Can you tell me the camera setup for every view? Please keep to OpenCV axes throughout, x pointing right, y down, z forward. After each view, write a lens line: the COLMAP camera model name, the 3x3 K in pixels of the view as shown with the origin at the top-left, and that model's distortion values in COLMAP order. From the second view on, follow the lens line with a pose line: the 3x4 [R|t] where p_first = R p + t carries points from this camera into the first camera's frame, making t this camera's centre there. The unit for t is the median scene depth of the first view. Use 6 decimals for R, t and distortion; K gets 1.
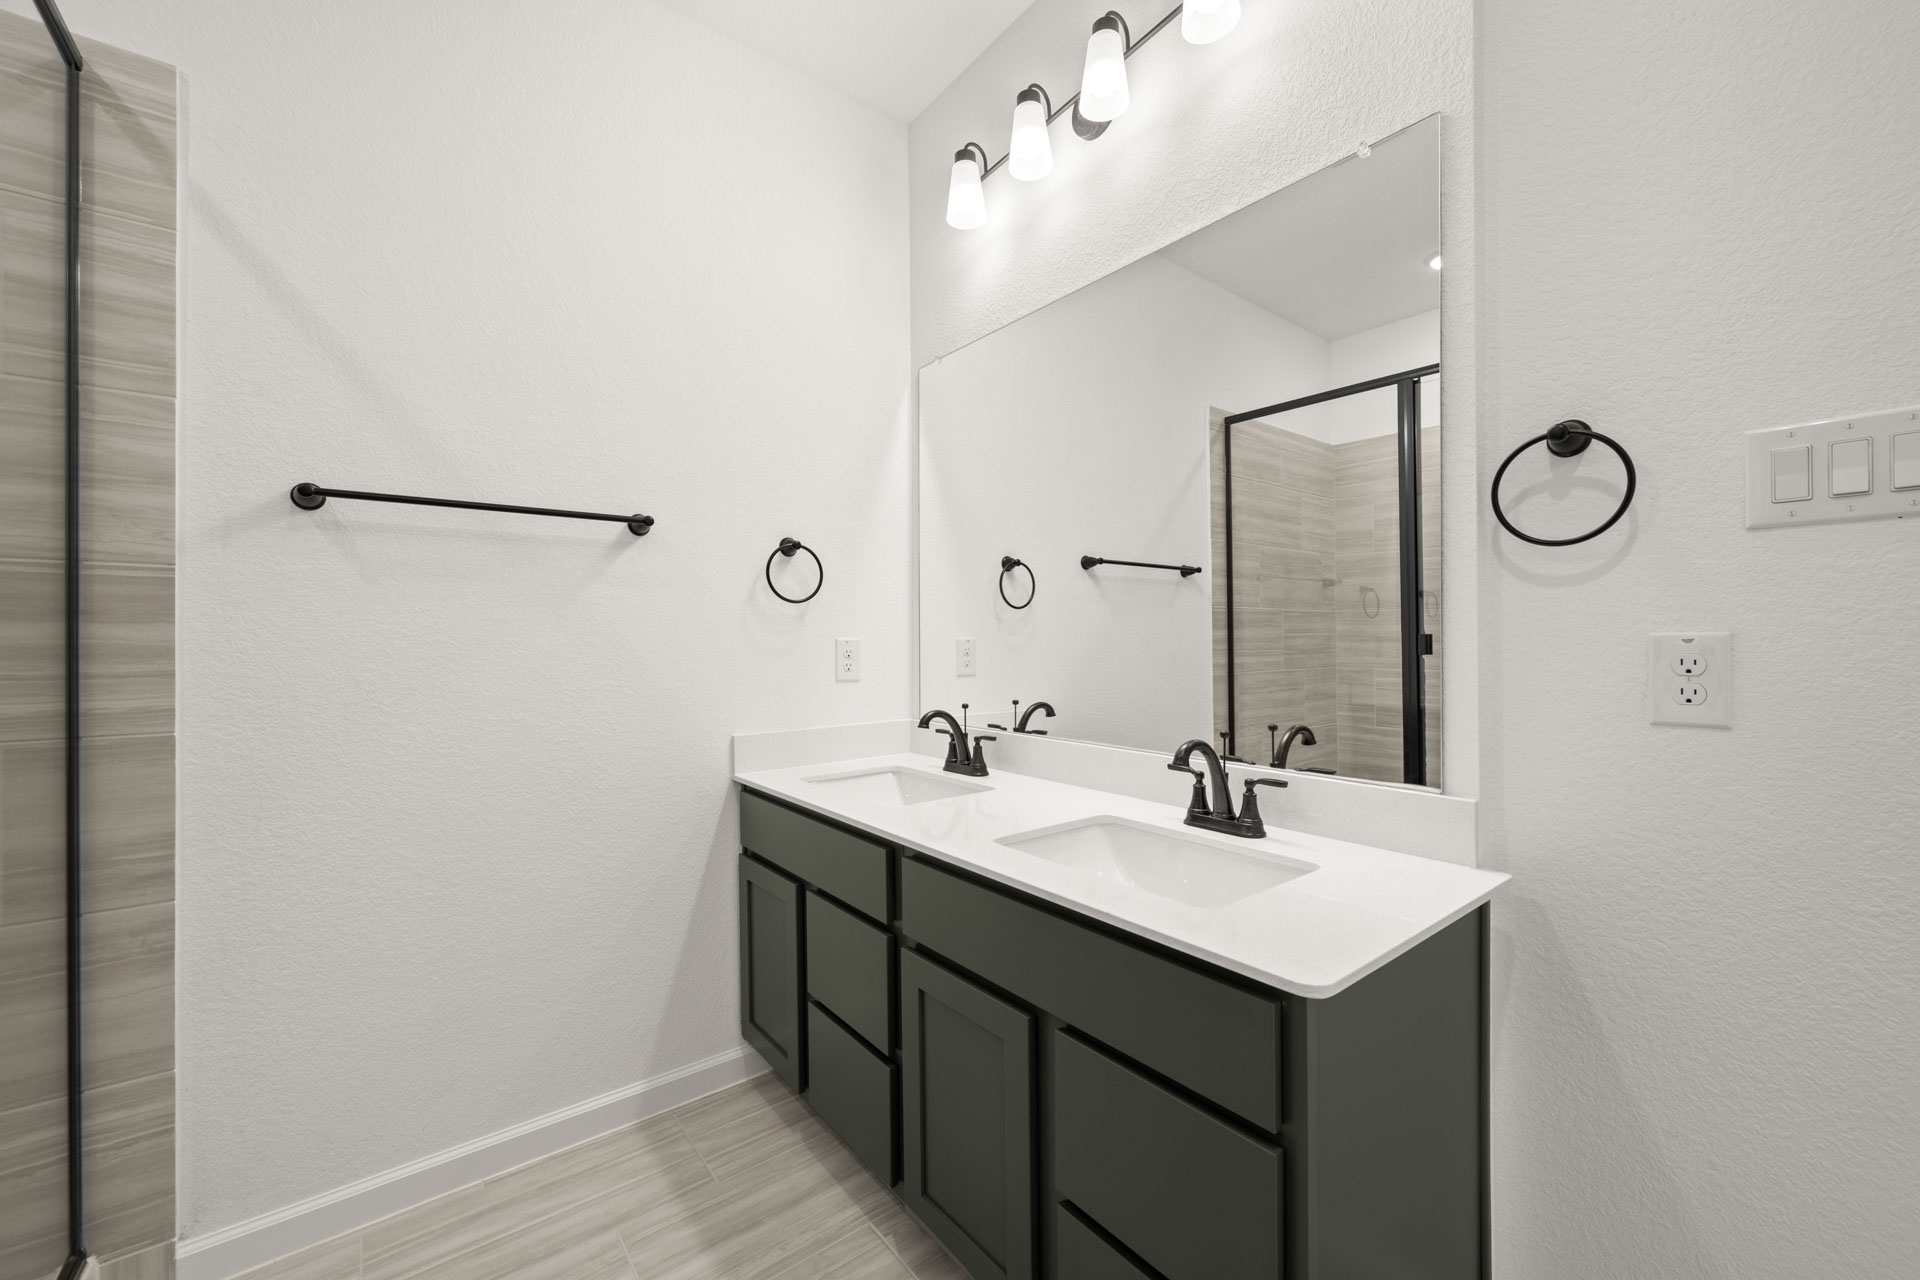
lens RADIAL K [[755.8, 0, 962.2], [0, 755.8, 637.4], [0, 0, 1]] dist [0.000408, 0.001177]
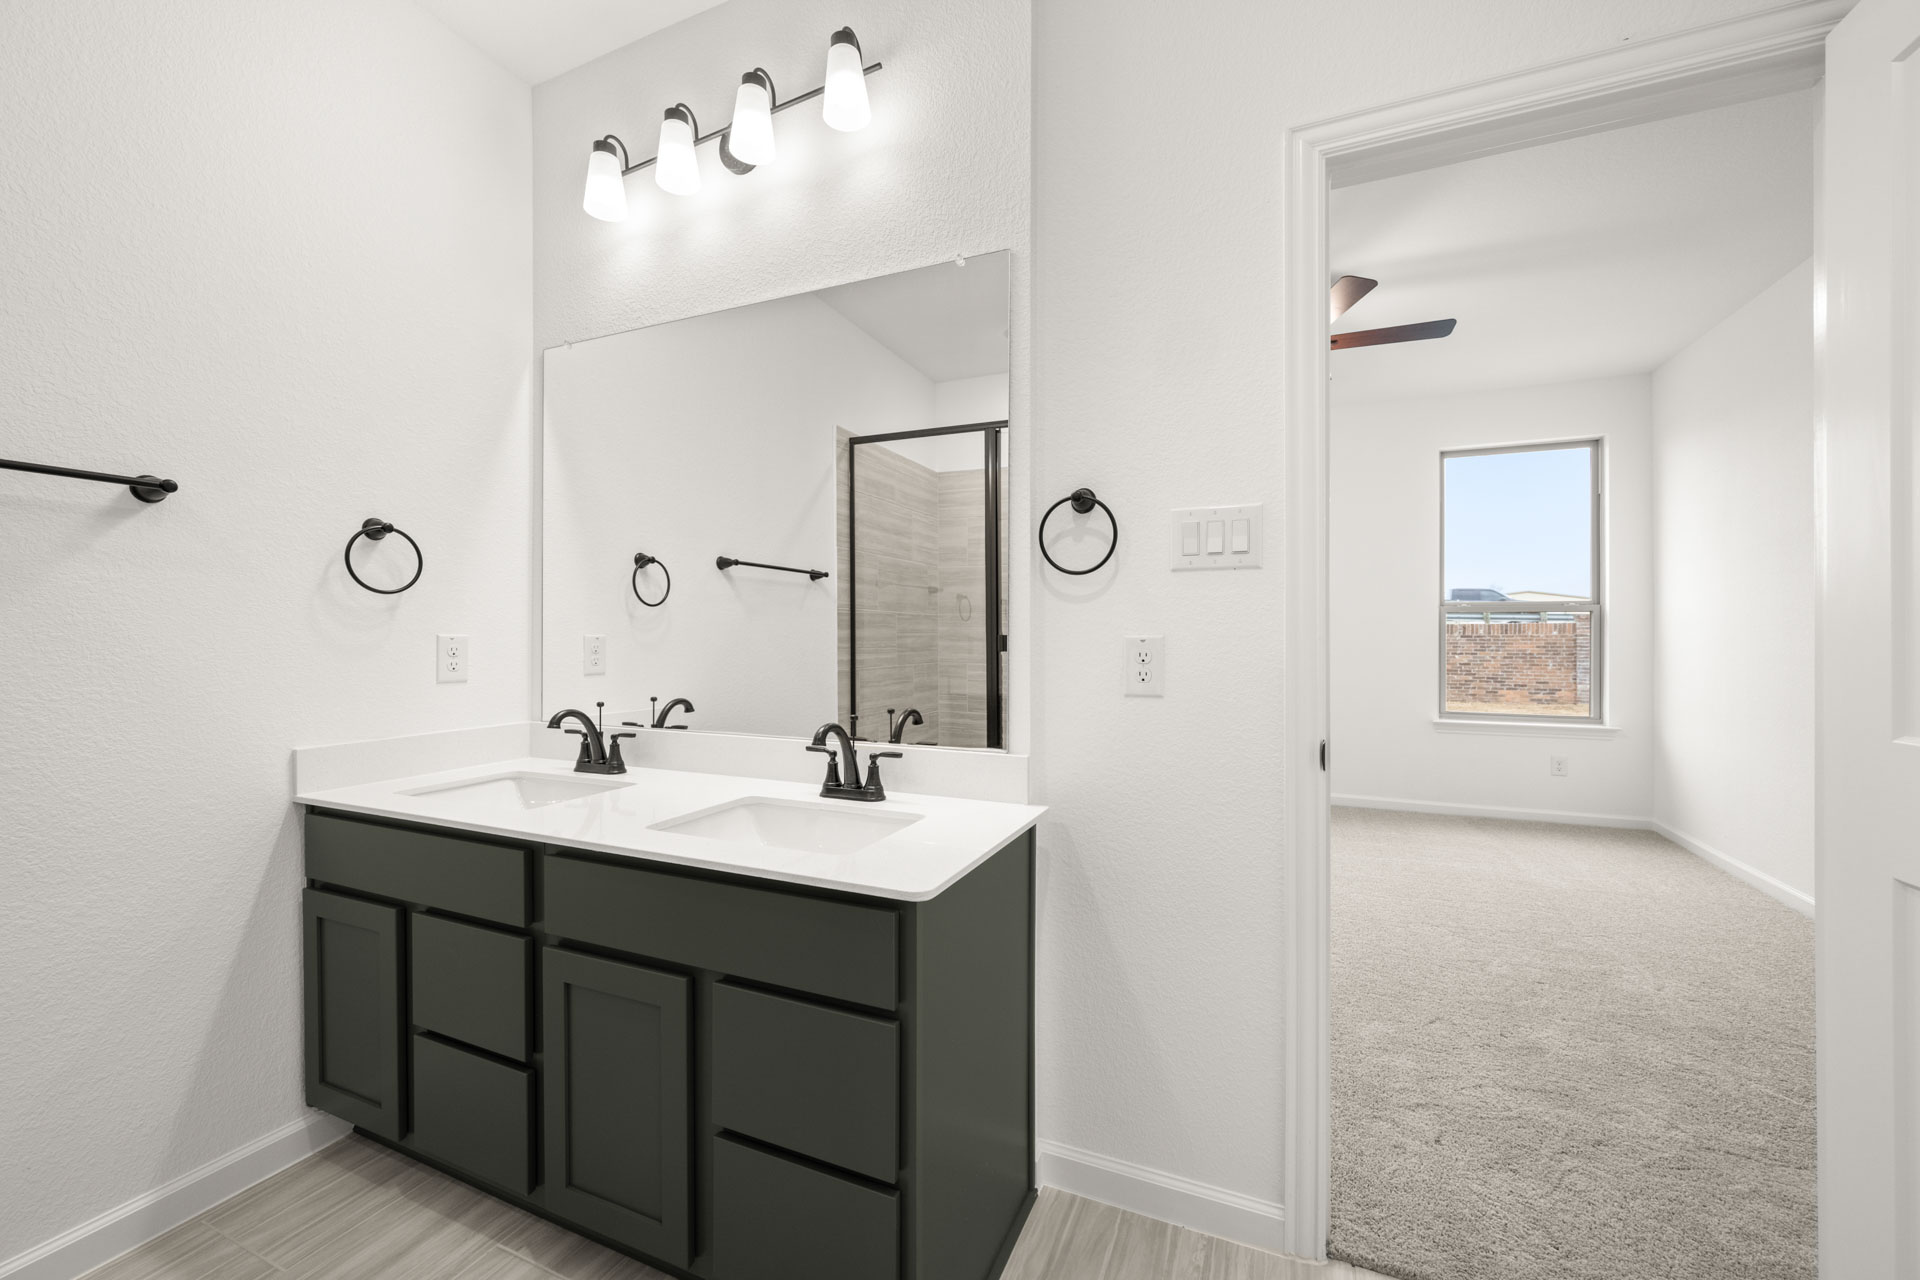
lens RADIAL K [[755.8, 0, 963.7], [0, 755.8, 639.7], [0, 0, 1]] dist [0.000408, 0.001177]
pose [[0.880868, 0.004850, 0.473337, -0.067342], [-0.007214, 0.999969, 0.003180, -0.000198], [-0.473307, -0.006216, 0.880876, -0.135405]]
